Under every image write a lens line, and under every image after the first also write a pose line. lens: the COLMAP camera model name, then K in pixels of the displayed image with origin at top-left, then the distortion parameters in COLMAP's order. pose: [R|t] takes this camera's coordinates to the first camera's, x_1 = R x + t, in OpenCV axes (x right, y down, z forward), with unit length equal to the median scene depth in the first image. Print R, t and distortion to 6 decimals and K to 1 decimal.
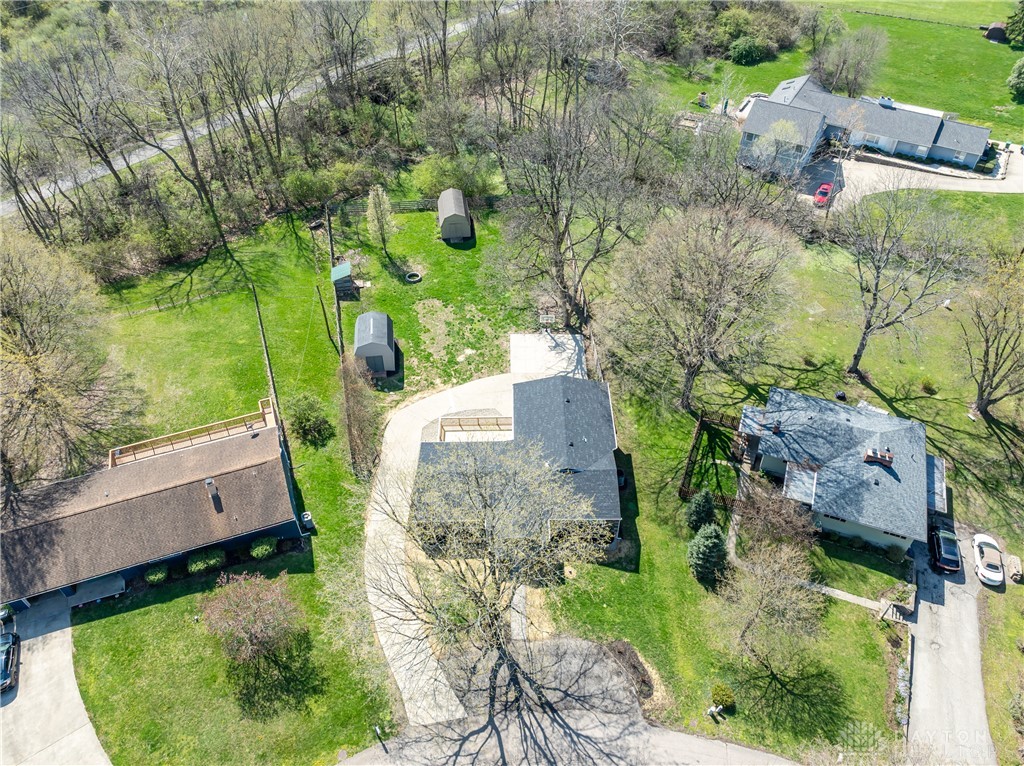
lens RADIAL K [[734.2, 0, 511.2], [0, 734.2, 377.2], [0, 0, 1]] dist [-0.024132, 0.008963]
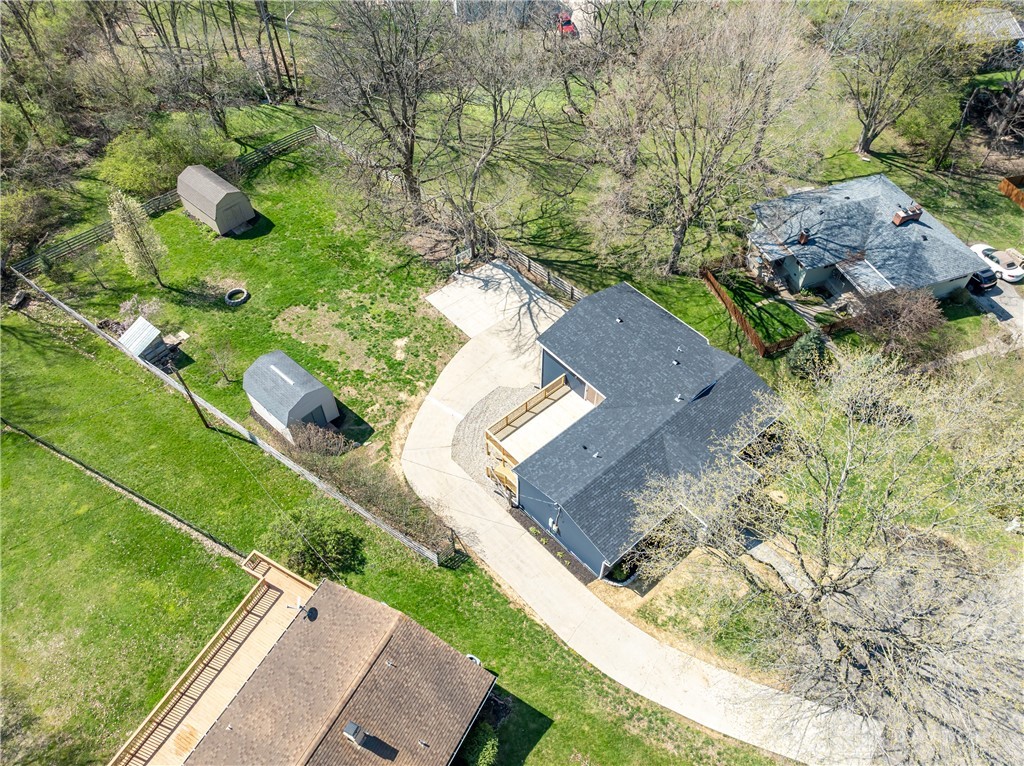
lens RADIAL K [[717.4, 0, 512.0], [0, 717.4, 383.0], [0, 0, 1]] dist [-0.030205, 0.023043]
pose [[0.758754, -0.500159, 0.417292, -0.332445], [0.456805, 0.865268, 0.206495, -0.110510], [-0.464350, 0.033942, 0.885001, 0.368245]]
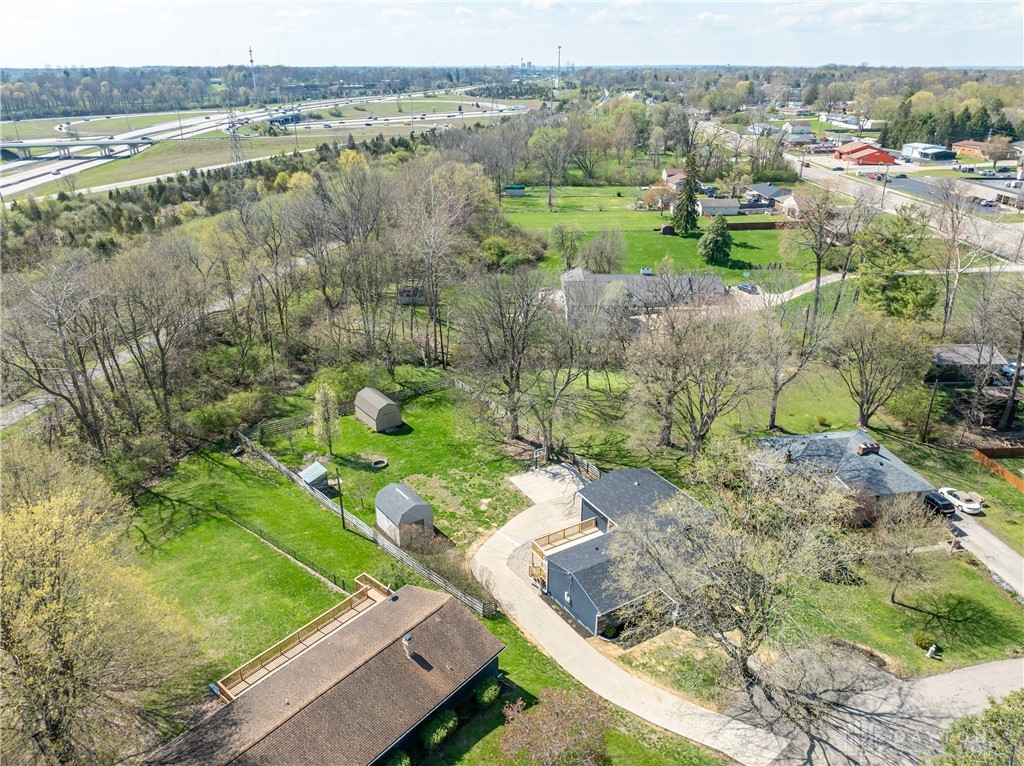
lens RADIAL K [[717.4, 0, 512.0], [0, 717.4, 383.0], [0, 0, 1]] dist [-0.030205, 0.023043]
pose [[0.871811, -0.195950, 0.448942, -0.500832], [0.342670, 0.898884, -0.273103, 0.115964], [-0.350032, 0.391934, 0.850803, 0.096349]]
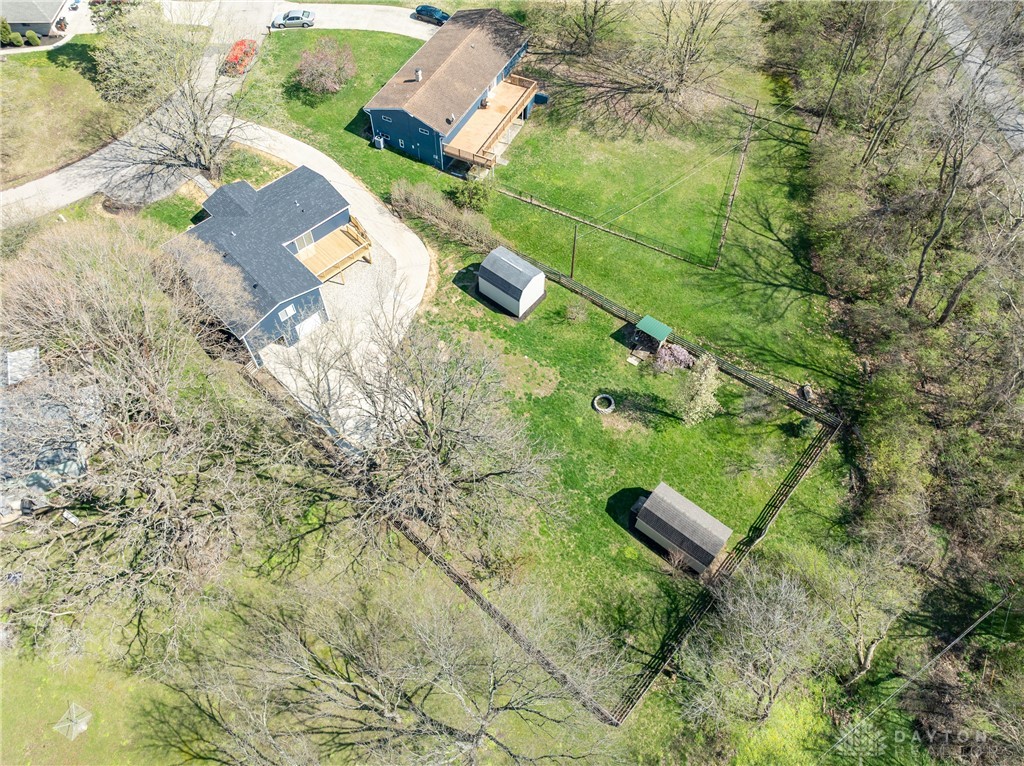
lens RADIAL K [[747.1, 0, 506.9], [0, 747.1, 358.1], [0, 0, 1]] dist [-0.021620, -0.001396]
pose [[-0.729169, 0.570698, -0.377647, 0.249940], [-0.473109, -0.021673, 0.880737, -0.962973], [0.494450, 0.820874, 0.285806, 0.902034]]
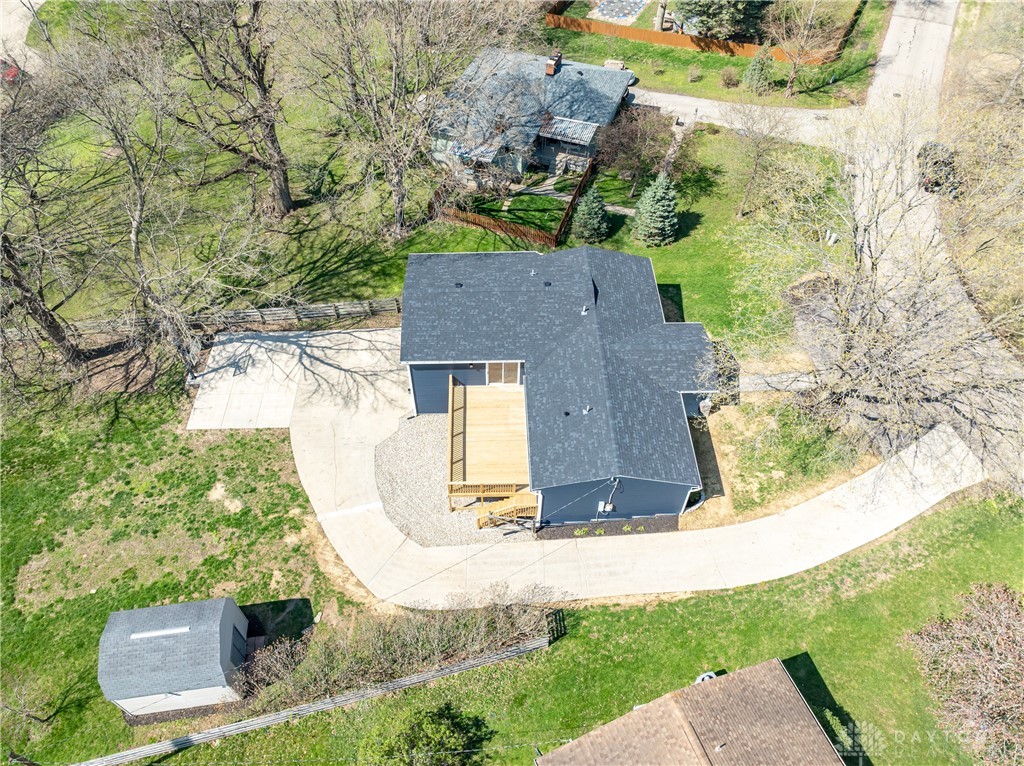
lens RADIAL K [[751.0, 0, 491.7], [0, 751.0, 383.6], [0, 0, 1]] dist [-0.026444, 0.007187]
pose [[-0.007835, -0.766319, 0.642413, -0.387360], [0.707129, 0.449995, 0.545411, -0.252061], [-0.707041, 0.458542, 0.538360, 0.624609]]
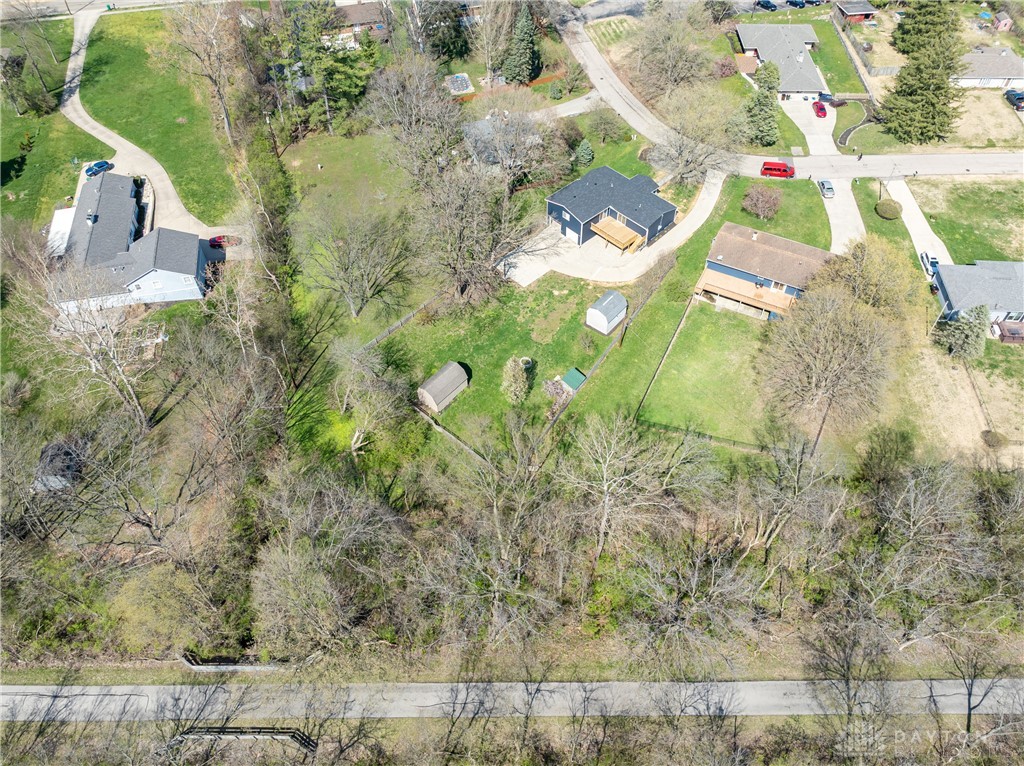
lens RADIAL K [[779.4, 0, 518.2], [0, 779.4, 385.3], [0, 0, 1]] dist [-0.029650, 0.007355]
pose [[-0.679273, -0.559941, 0.474399, -0.980126], [0.523329, 0.083608, 0.848019, -1.595747], [-0.514504, 0.824303, 0.236241, 0.942180]]
